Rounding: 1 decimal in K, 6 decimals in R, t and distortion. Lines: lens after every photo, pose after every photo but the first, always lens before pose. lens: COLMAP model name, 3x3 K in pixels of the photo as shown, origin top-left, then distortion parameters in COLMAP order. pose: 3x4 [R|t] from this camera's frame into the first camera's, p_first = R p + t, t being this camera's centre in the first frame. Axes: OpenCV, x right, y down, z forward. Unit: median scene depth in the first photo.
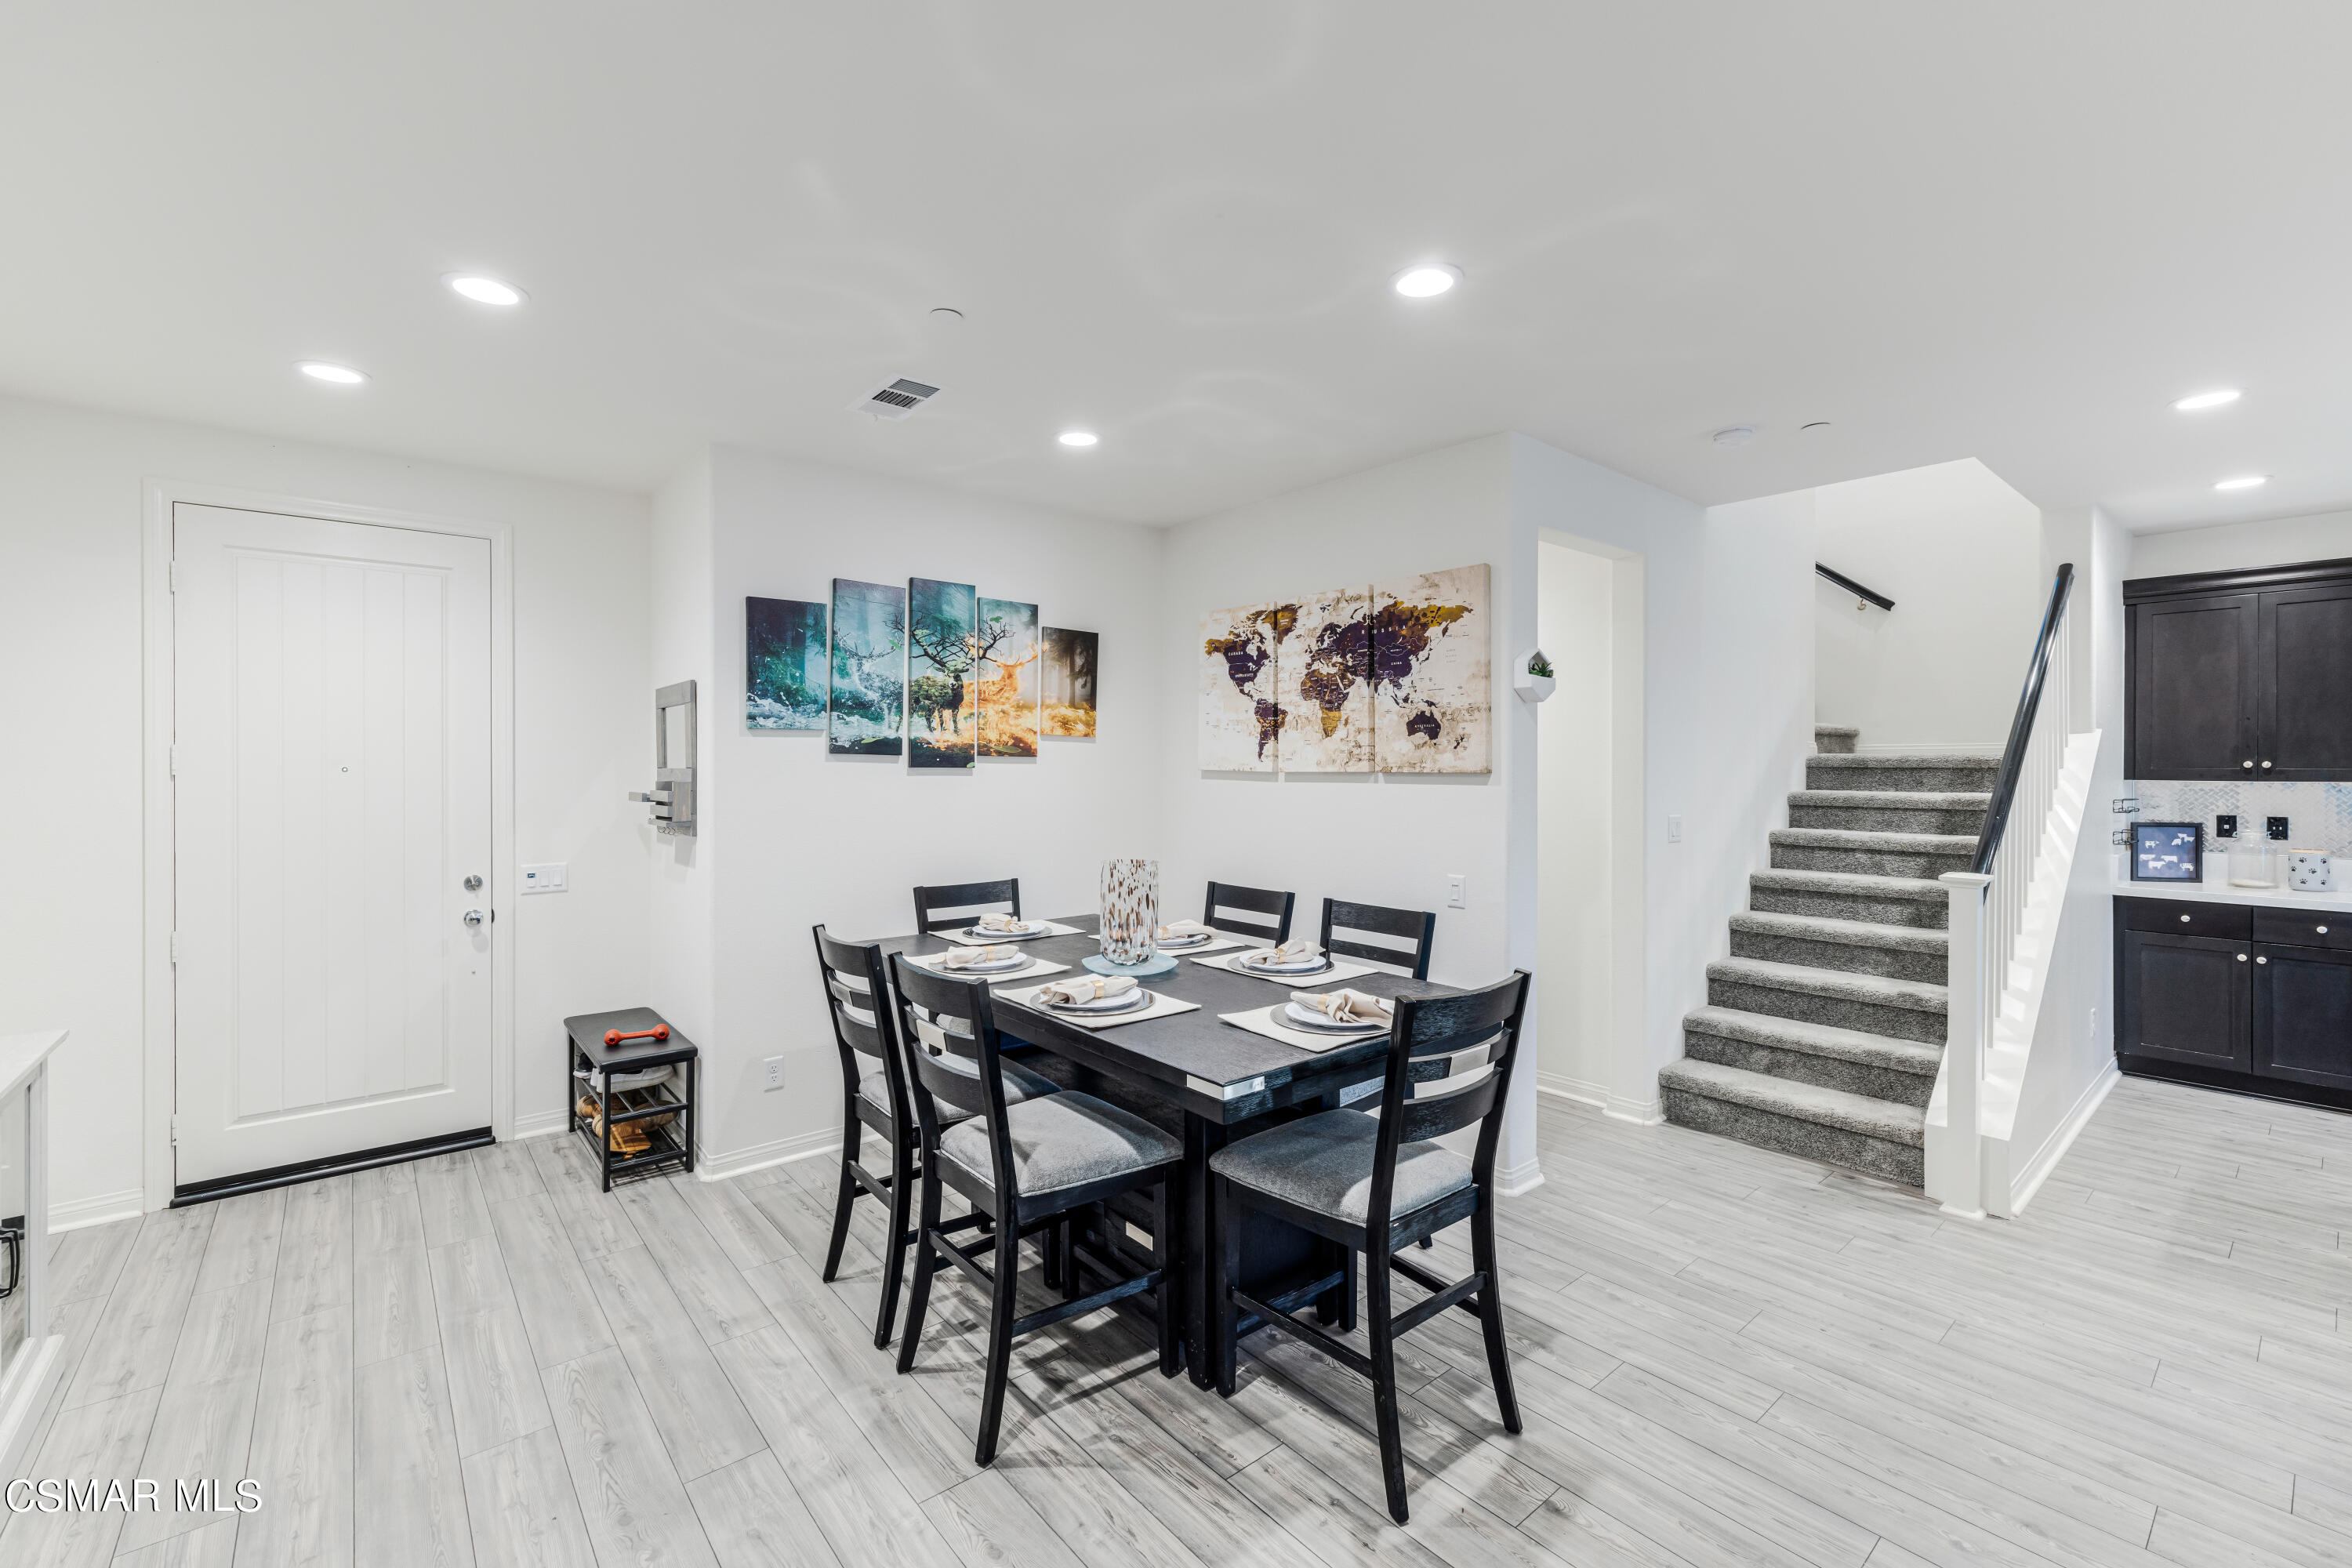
lens RADIAL K [[991.8, 0, 1173.3], [0, 991.8, 772.2], [0, 0, 1]] dist [-0.001305, 0.000725]
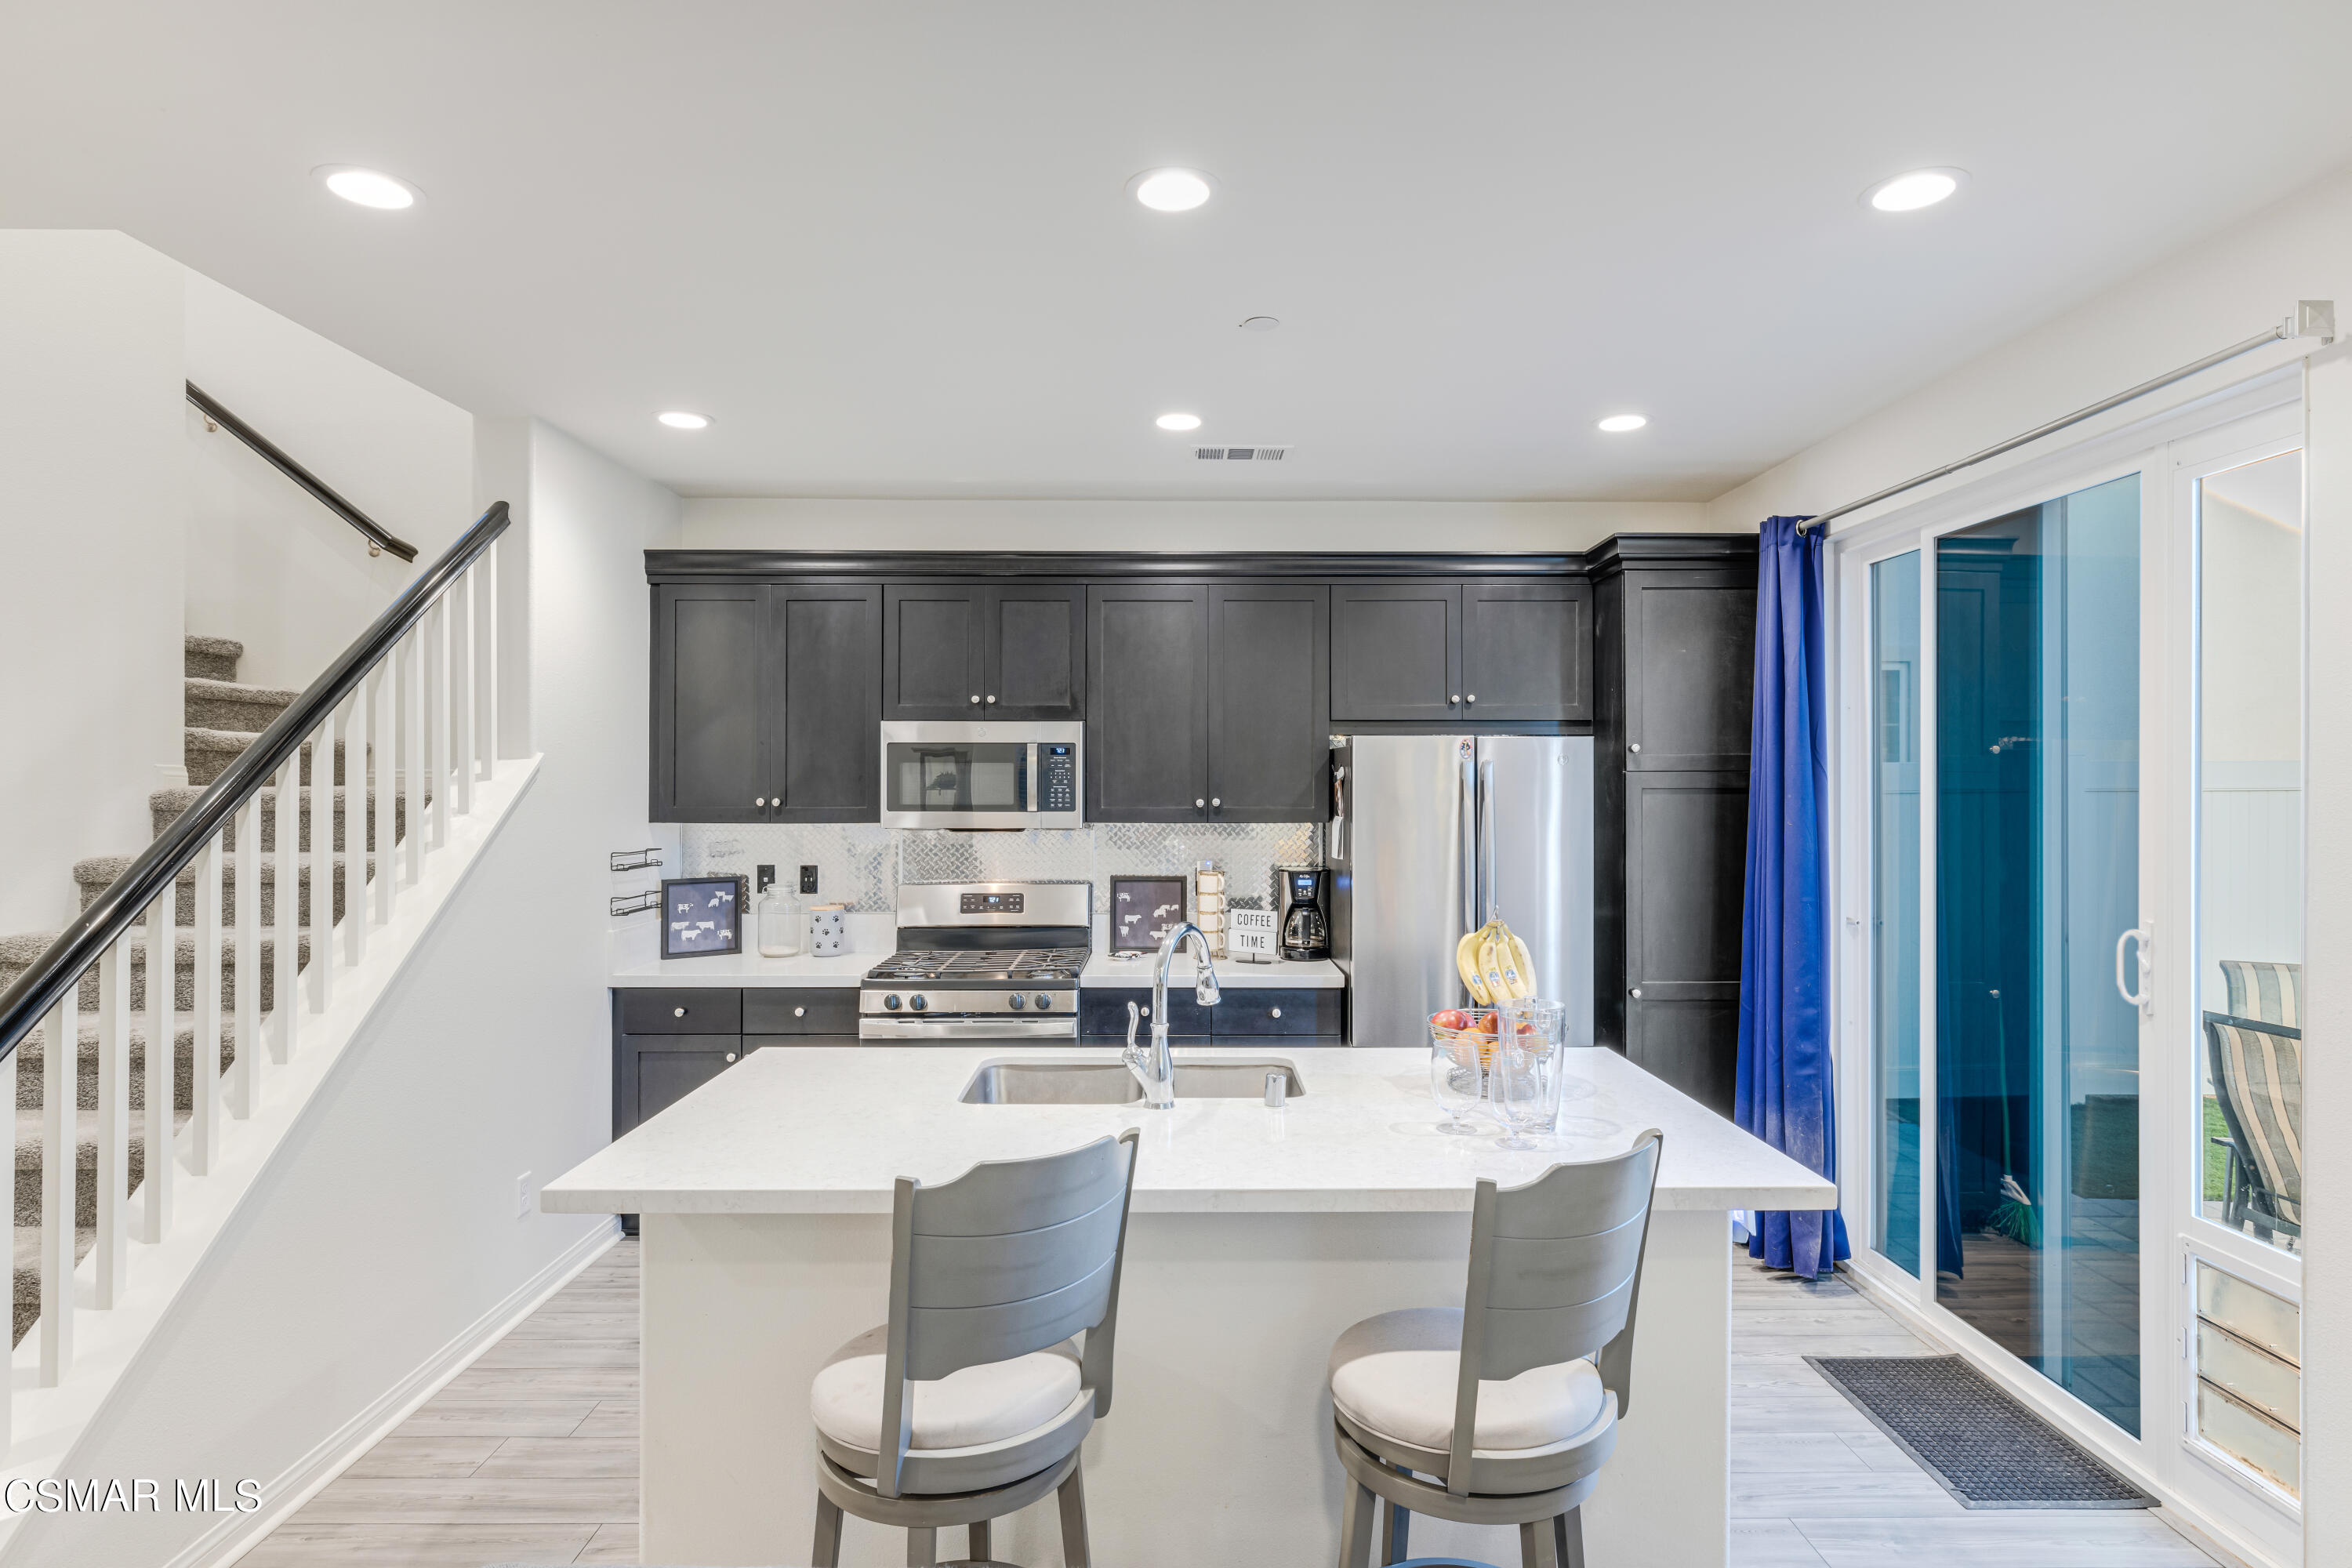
lens RADIAL K [[1297.0, 0, 1179.7], [0, 1297.0, 781.6], [0, 0, 1]] dist [0.001292, 0.000068]
pose [[0.633512, 0.000204, 0.773733, 0.469918], [0.004728, 0.999980, -0.004135, -0.016606], [-0.773718, 0.006278, 0.633499, 0.092638]]
